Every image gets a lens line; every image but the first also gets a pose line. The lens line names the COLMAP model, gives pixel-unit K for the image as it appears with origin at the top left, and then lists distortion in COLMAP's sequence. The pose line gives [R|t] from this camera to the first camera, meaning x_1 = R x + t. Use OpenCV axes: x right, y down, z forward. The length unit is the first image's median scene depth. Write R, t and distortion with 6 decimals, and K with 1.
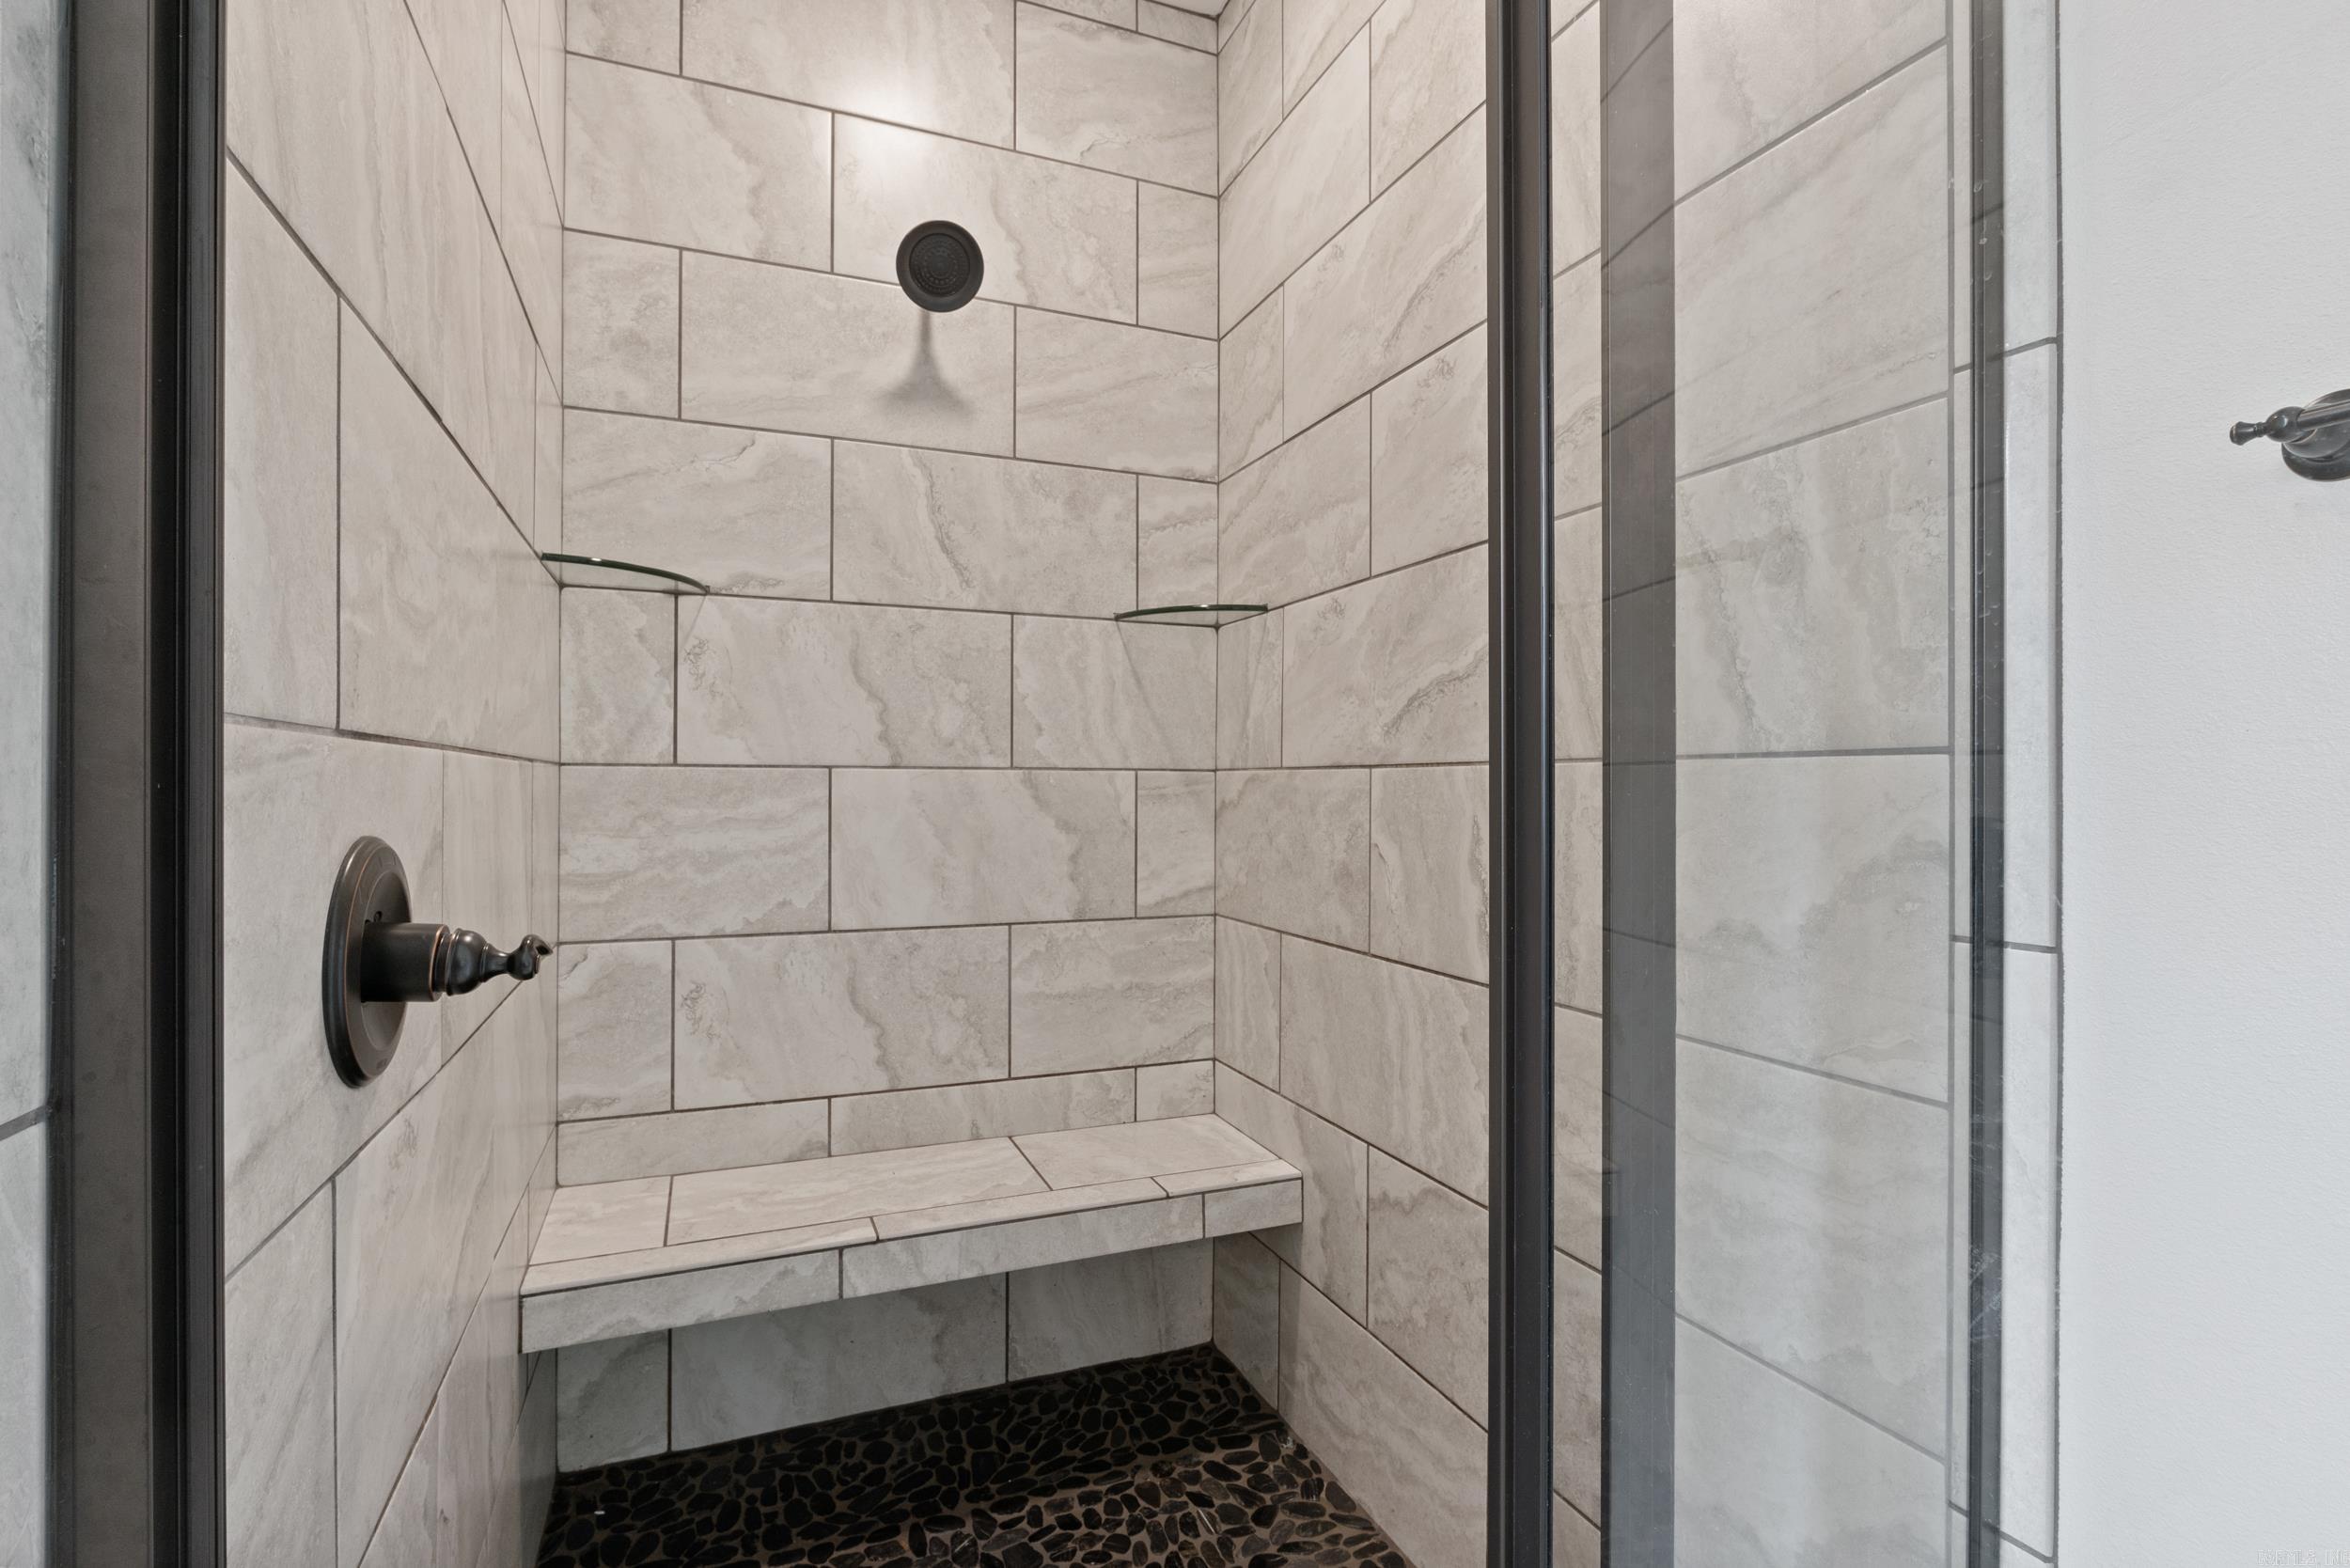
lens RADIAL K [[1089.4, 0, 1161.2], [0, 1089.4, 780.0], [0, 0, 1]] dist [-0.010317, 0.004110]
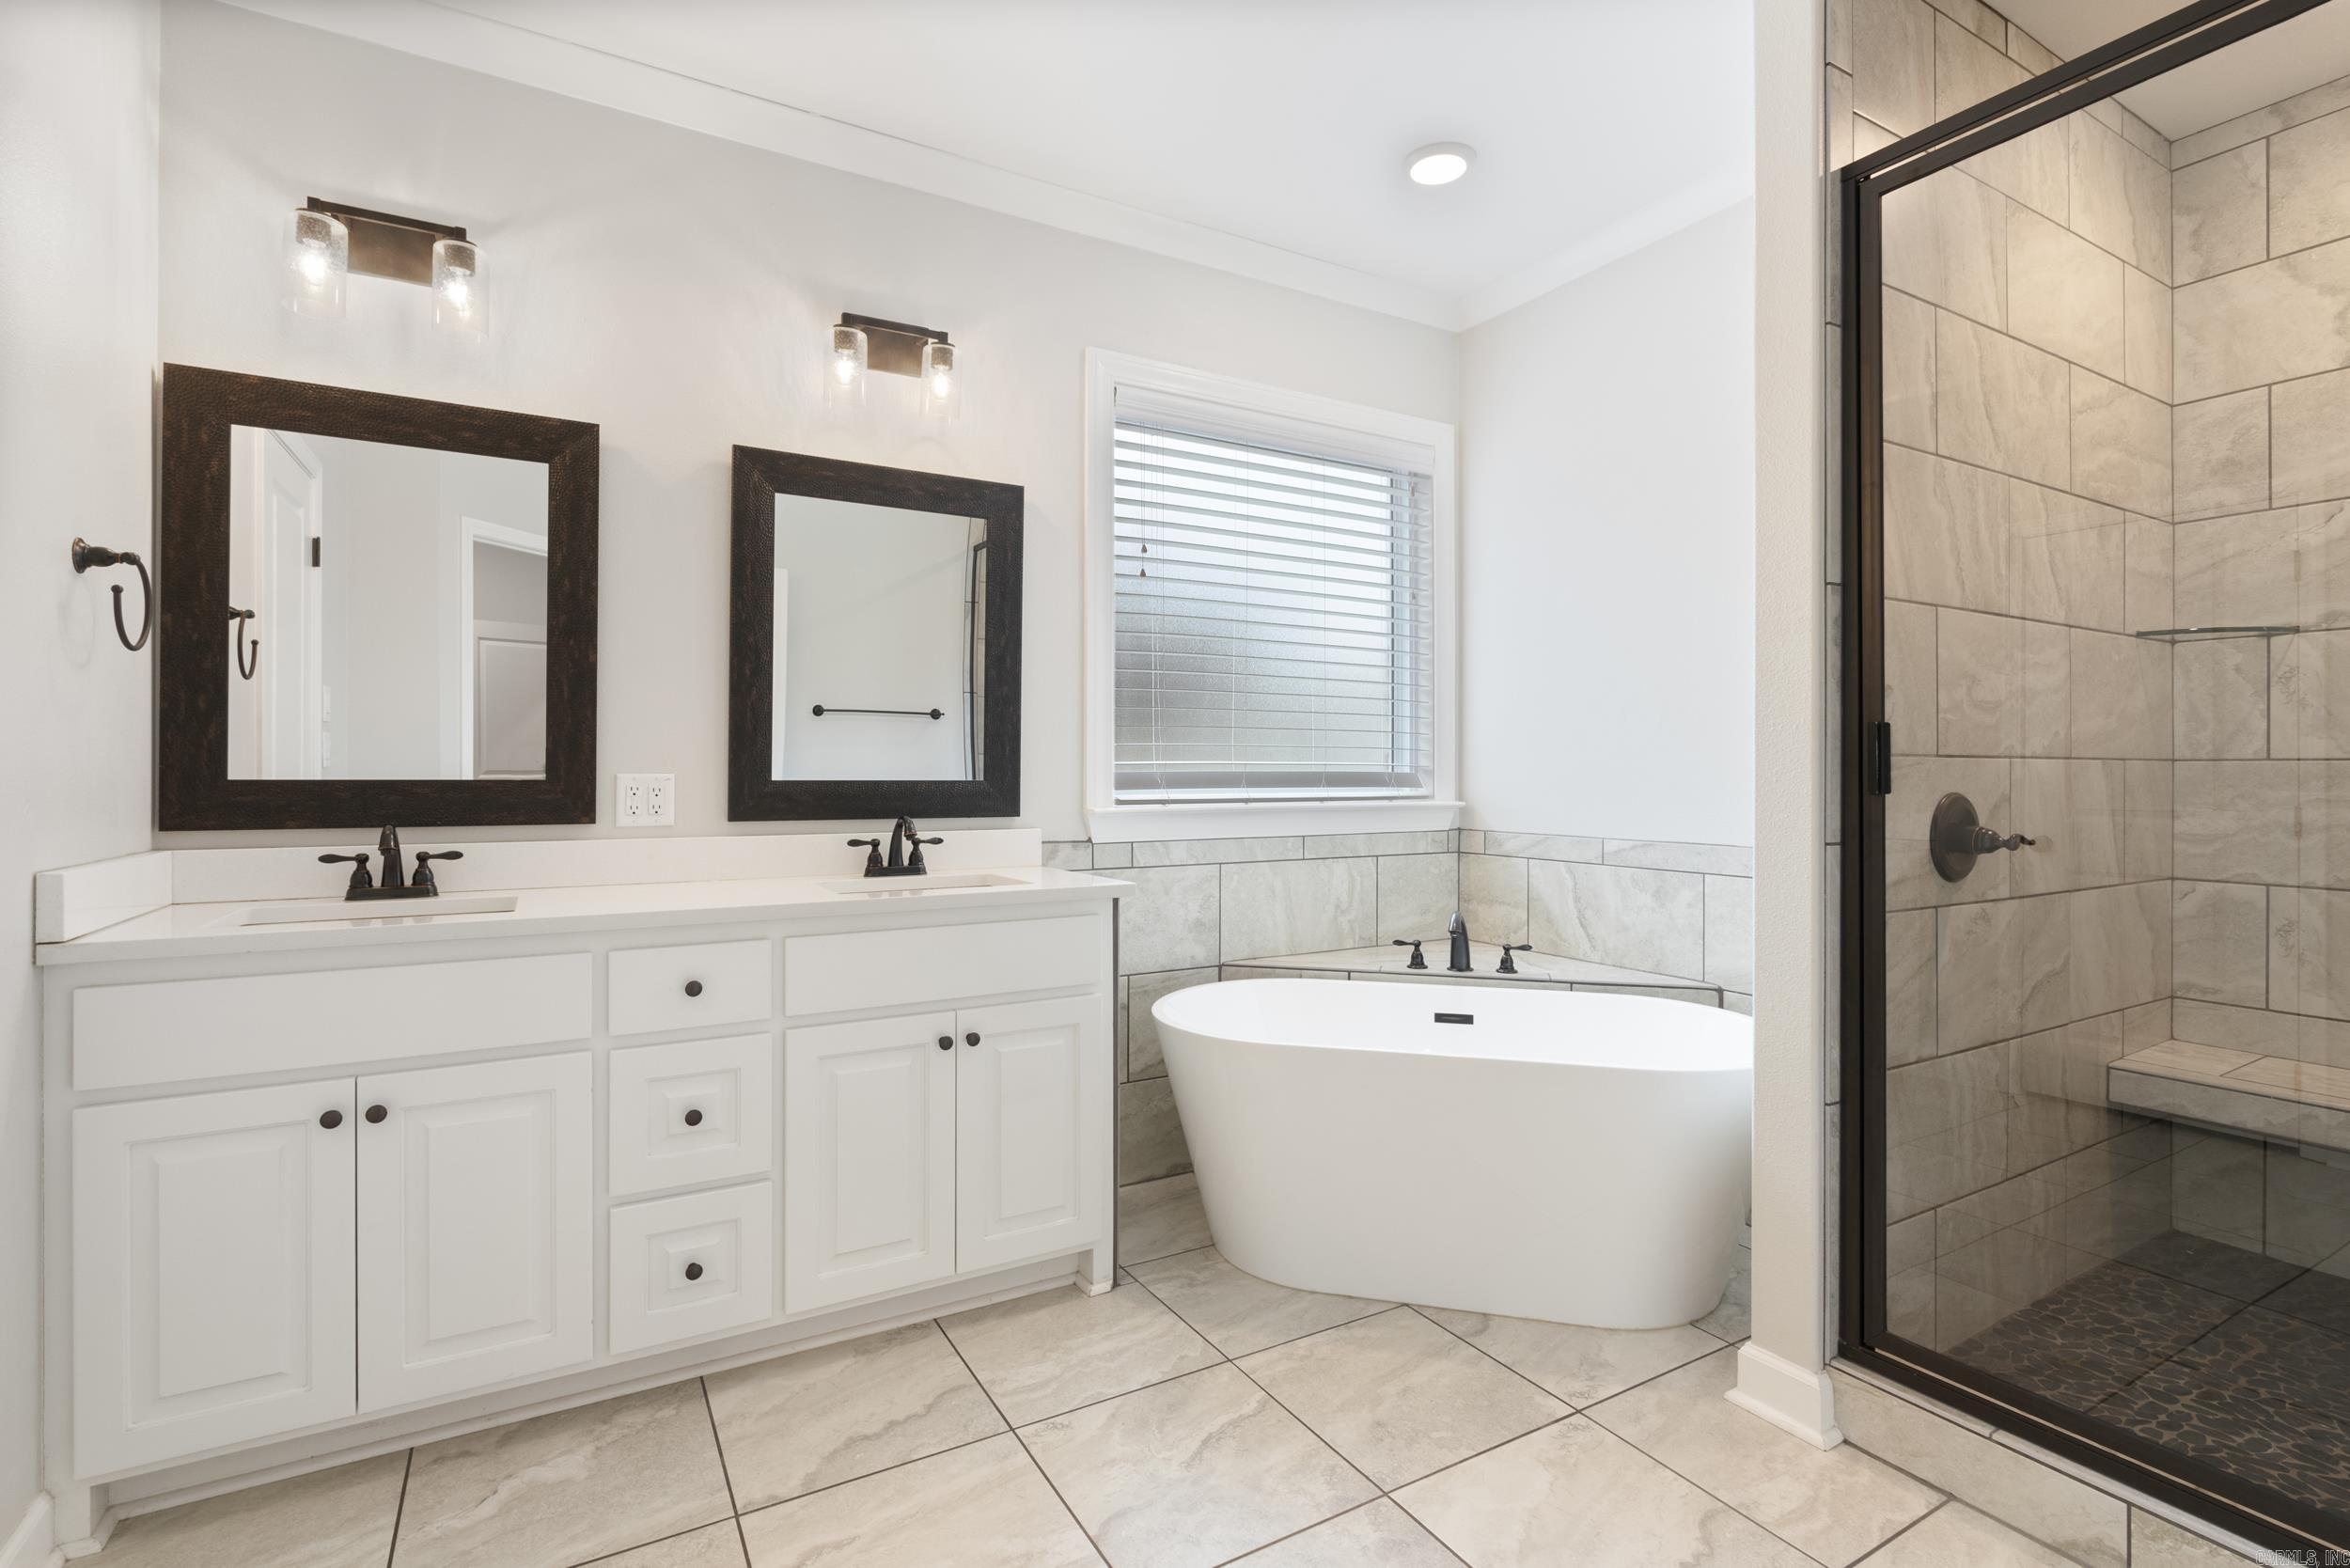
lens RADIAL K [[1089.4, 0, 1174.8], [0, 1089.4, 775.2], [0, 0, 1]] dist [-0.010317, 0.004110]
pose [[0.131645, 0.000193, -0.991297, 0.750221], [0.004308, 0.999990, 0.000767, -0.000843], [0.991288, -0.004371, 0.131643, -0.571956]]
